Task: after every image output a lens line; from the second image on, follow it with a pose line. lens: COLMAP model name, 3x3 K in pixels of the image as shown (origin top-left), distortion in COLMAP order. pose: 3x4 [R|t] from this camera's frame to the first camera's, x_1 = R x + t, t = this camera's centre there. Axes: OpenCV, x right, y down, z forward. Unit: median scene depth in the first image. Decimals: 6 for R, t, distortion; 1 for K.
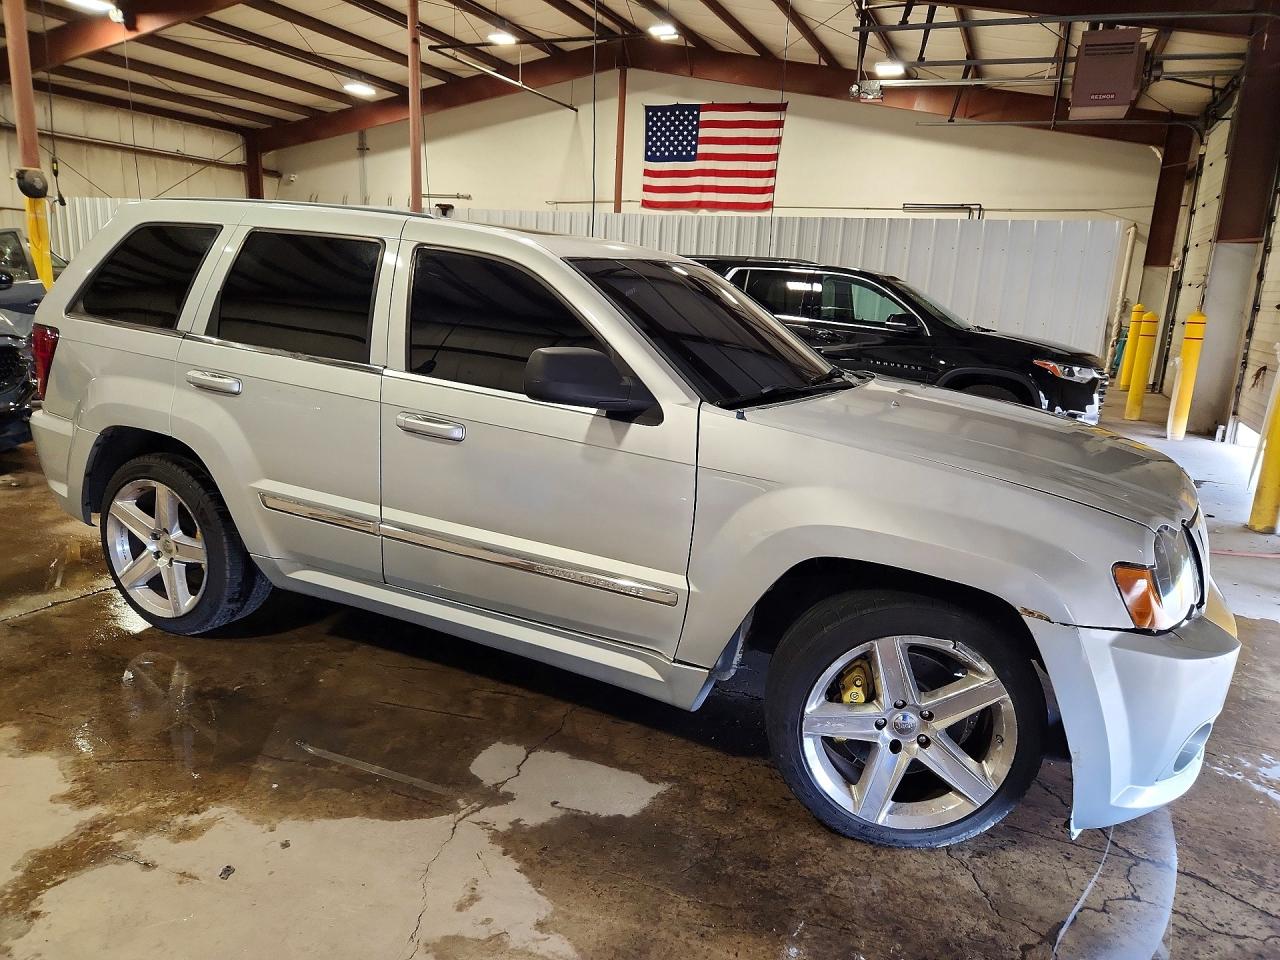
lens RADIAL K [[864.2, 0, 641.0], [0, 864.2, 476.0], [0, 0, 1]] dist [-0.001590, -0.009216]
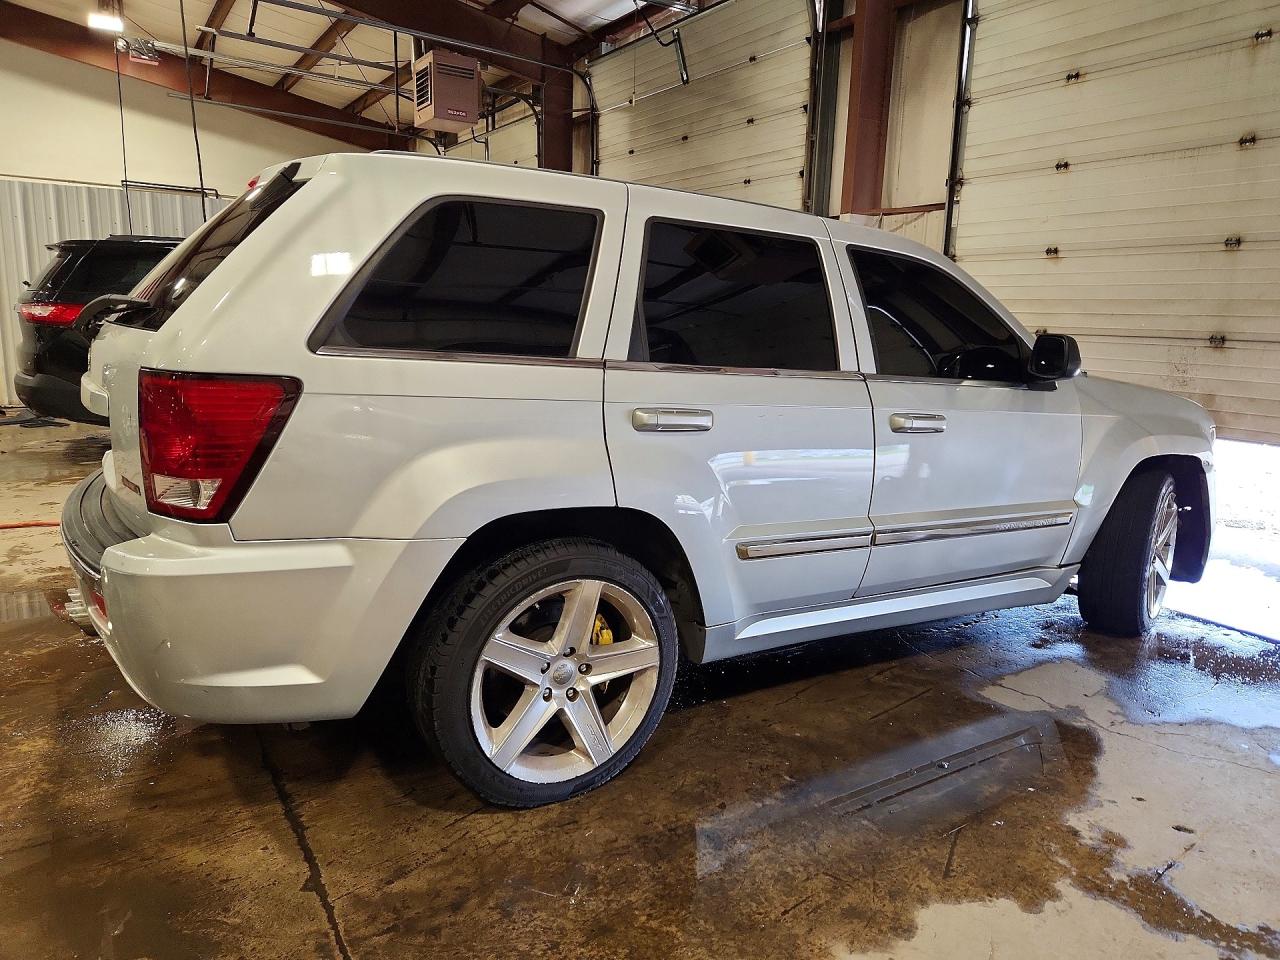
lens RADIAL K [[864.2, 0, 641.2], [0, 864.2, 486.8], [0, 0, 1]] dist [-0.001590, -0.009216]
pose [[0.581287, -0.203317, 0.787888, -1.109499], [0.183139, 0.976127, 0.116777, -0.145526], [-0.792821, 0.076412, 0.604645, 0.573259]]
